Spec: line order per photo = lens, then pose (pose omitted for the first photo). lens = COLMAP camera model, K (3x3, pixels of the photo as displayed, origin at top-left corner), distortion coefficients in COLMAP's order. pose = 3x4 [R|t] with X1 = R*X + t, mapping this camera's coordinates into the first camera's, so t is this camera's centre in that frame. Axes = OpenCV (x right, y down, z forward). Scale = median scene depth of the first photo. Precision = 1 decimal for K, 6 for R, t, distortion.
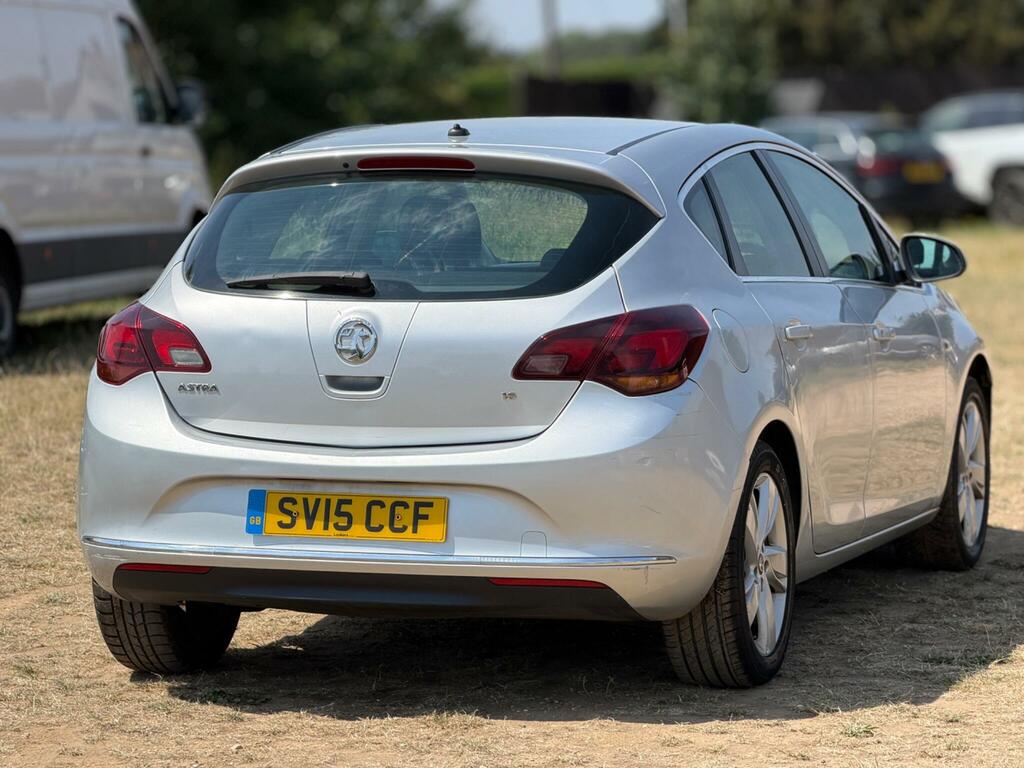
lens RADIAL K [[436.1, 0, 512.0], [0, 436.1, 384.9], [0, 0, 1]] dist [-0.002320, -0.000297]
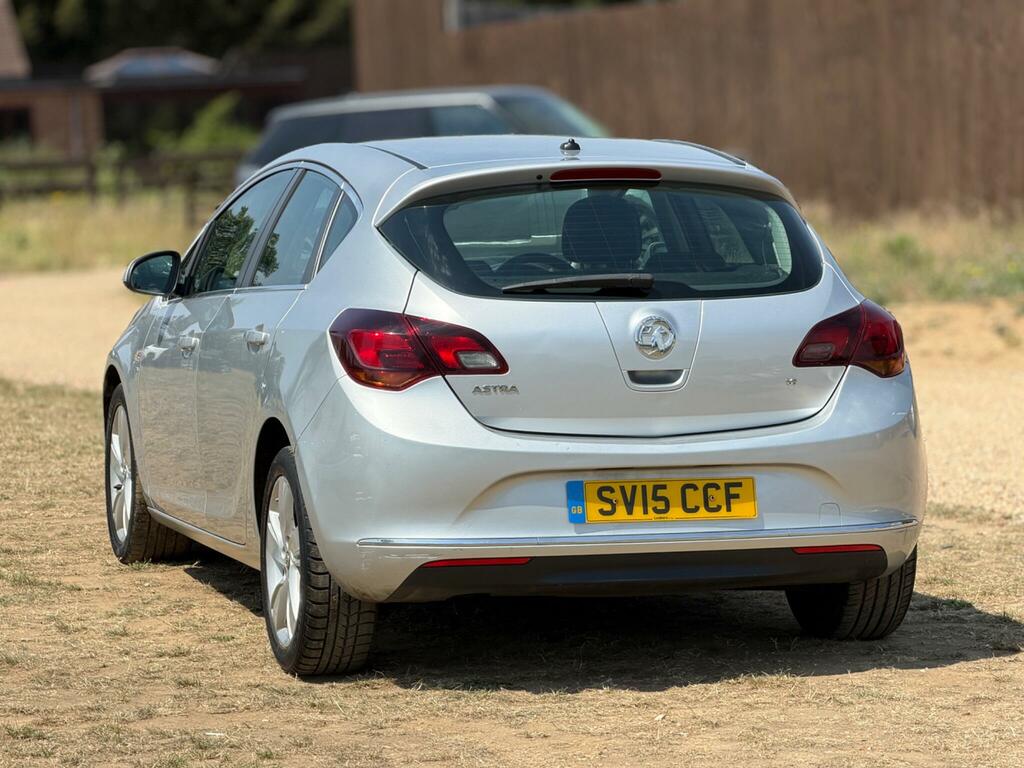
lens RADIAL K [[407.5, 0, 511.9], [0, 407.5, 382.4], [0, 0, 1]] dist [0.000228, 0.000087]
pose [[0.996836, -0.046028, 0.064800, -0.796834], [0.046265, 0.998927, -0.002167, -0.004556], [-0.064630, 0.005158, 0.997896, 0.017292]]
